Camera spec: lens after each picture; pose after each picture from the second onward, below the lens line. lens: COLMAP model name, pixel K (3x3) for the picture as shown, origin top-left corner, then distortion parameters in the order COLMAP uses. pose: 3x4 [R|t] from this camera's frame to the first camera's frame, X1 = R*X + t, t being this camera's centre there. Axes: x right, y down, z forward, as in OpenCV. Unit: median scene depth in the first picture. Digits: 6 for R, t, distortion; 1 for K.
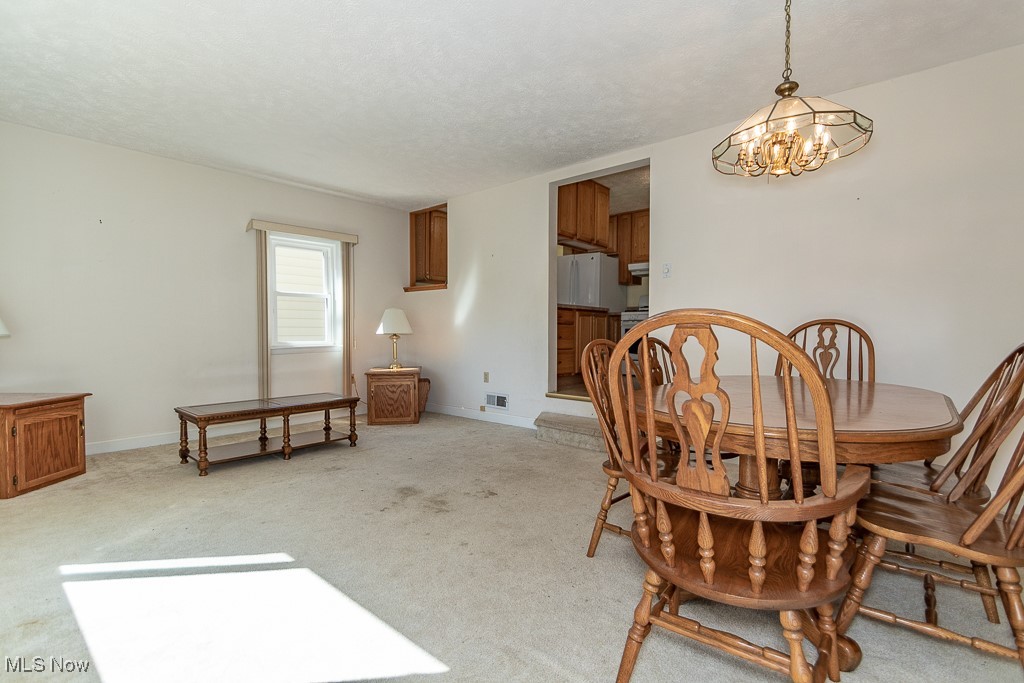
lens RADIAL K [[475.9, 0, 503.5], [0, 475.9, 336.2], [0, 0, 1]] dist [0.001144, 0.000293]
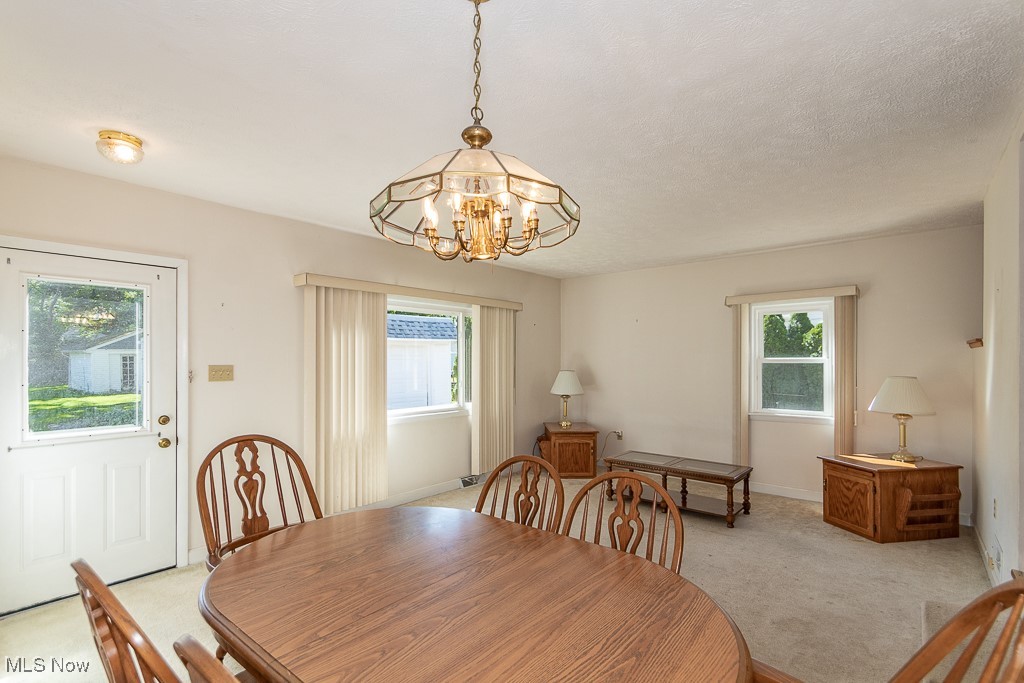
lens RADIAL K [[484.4, 0, 505.5], [0, 484.4, 351.9], [0, 0, 1]] dist [-0.003385, -0.000115]
pose [[0.032811, -0.007541, -0.999433, 0.864053], [-0.012612, 0.999889, -0.007958, -0.147559], [0.999382, 0.012866, 0.032712, 0.679523]]
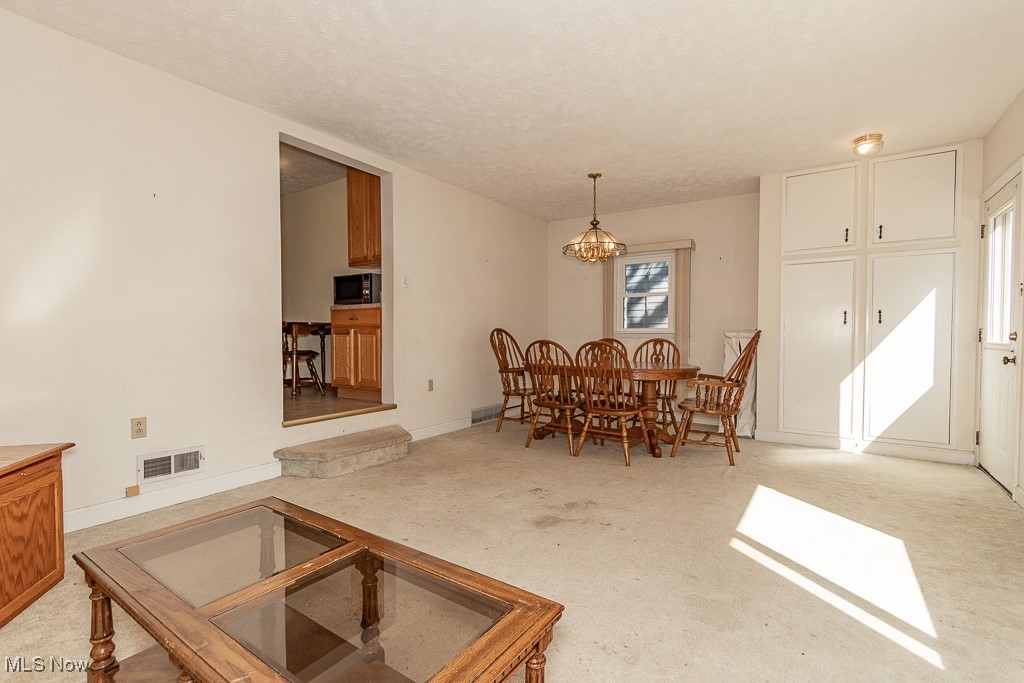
lens RADIAL K [[475.9, 0, 503.5], [0, 475.9, 336.2], [0, 0, 1]] dist [0.001144, 0.000293]
pose [[-0.126248, -0.010773, 0.991940, -1.006292], [0.009787, 0.999879, 0.012105, -0.026746], [-0.991950, 0.011236, -0.126128, 1.128432]]
